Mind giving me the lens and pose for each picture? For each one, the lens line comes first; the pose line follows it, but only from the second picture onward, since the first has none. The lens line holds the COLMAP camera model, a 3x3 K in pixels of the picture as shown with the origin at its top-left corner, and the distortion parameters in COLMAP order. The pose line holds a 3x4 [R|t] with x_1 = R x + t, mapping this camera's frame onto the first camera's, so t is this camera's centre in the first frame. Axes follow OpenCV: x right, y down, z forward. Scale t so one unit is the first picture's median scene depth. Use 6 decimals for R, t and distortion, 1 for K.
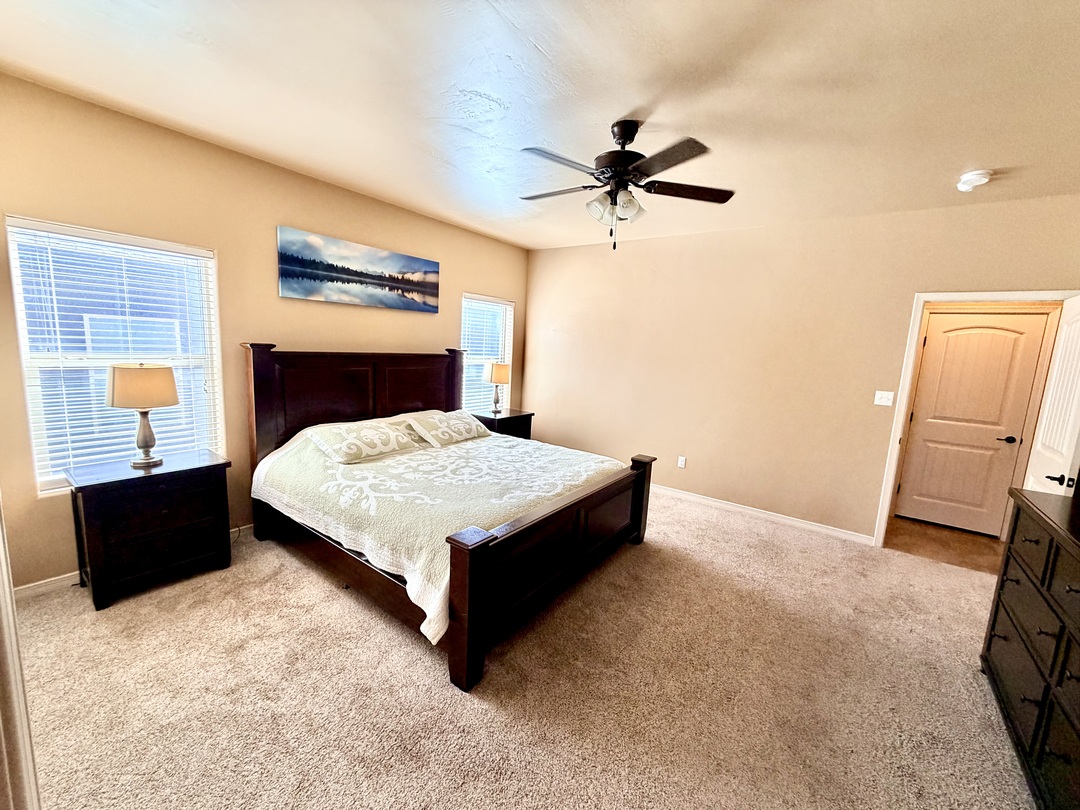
lens RADIAL K [[436.4, 0, 539.3], [0, 436.4, 408.7], [0, 0, 1]] dist [-0.002663, 0.000388]
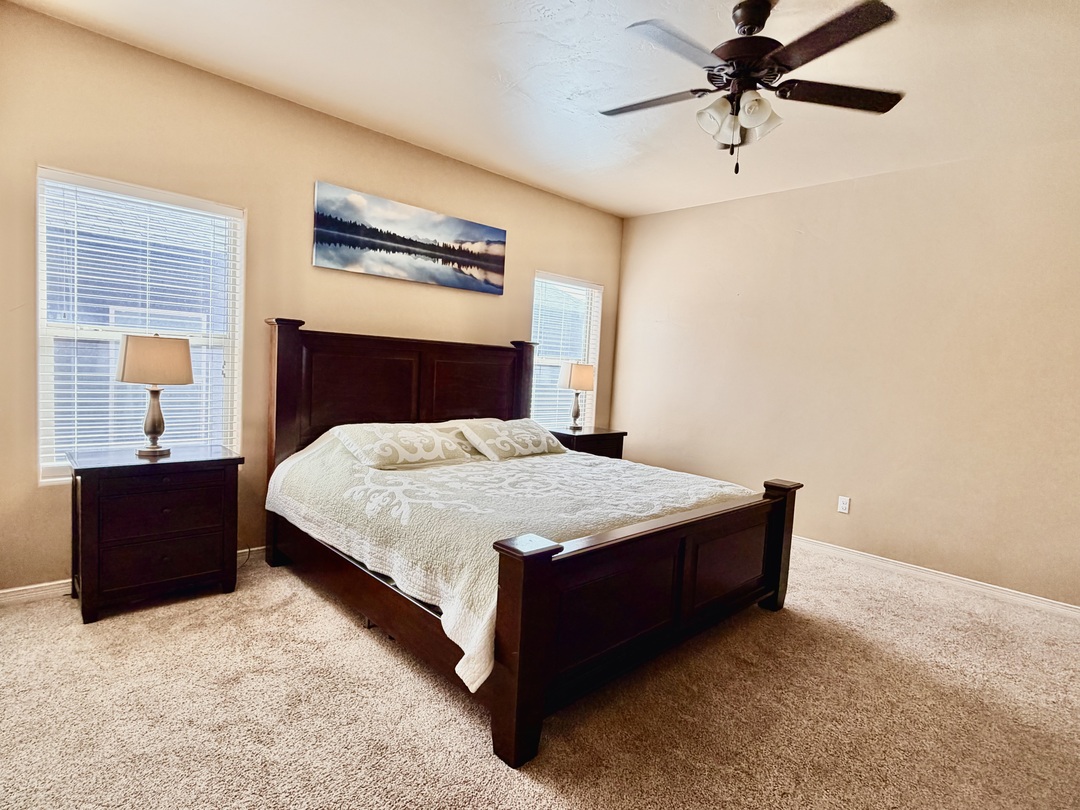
lens RADIAL K [[582.6, 0, 537.8], [0, 582.6, 408.4], [0, 0, 1]] dist [-0.001724, -0.000344]
pose [[0.984861, 0.015662, -0.172638, 0.016356], [-0.029726, 0.996417, -0.079183, 0.093978], [0.170780, 0.083117, 0.981797, 0.019280]]
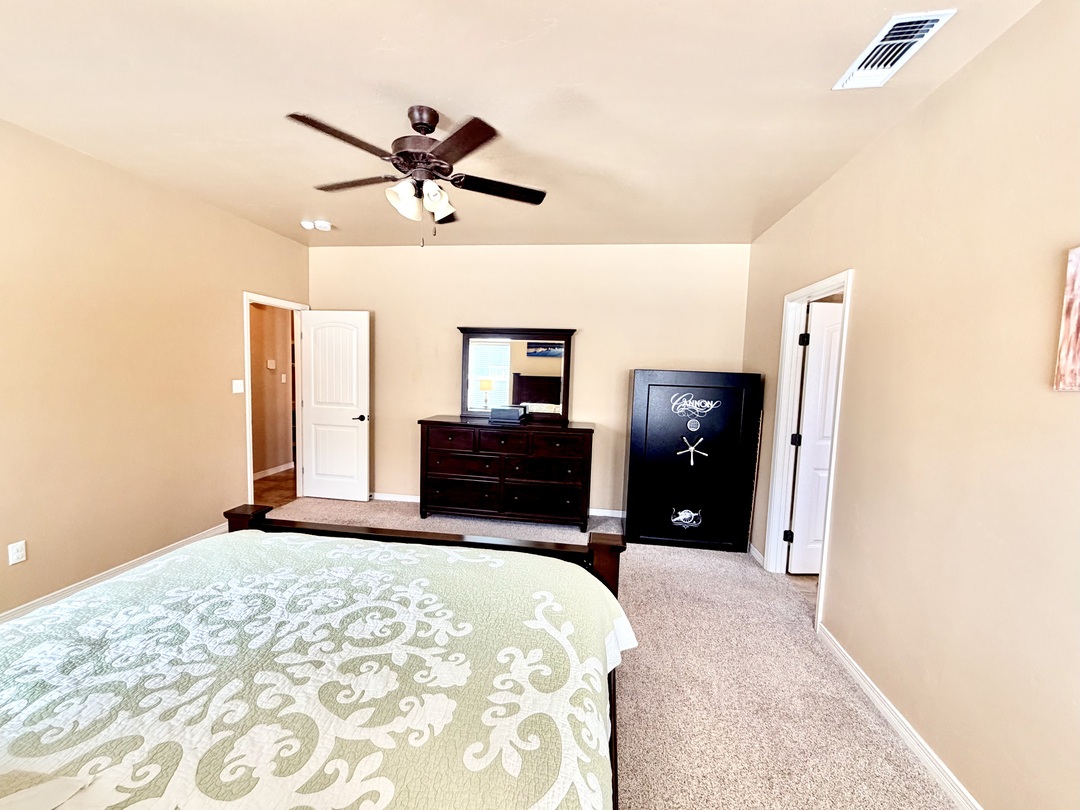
lens RADIAL K [[436.4, 0, 540.7], [0, 436.4, 401.4], [0, 0, 1]] dist [-0.002663, 0.000388]
pose [[-0.464774, -0.136981, 0.874770, -0.652548], [0.072420, 0.978770, 0.191743, -0.179749], [-0.882463, 0.152468, -0.444986, 1.039546]]
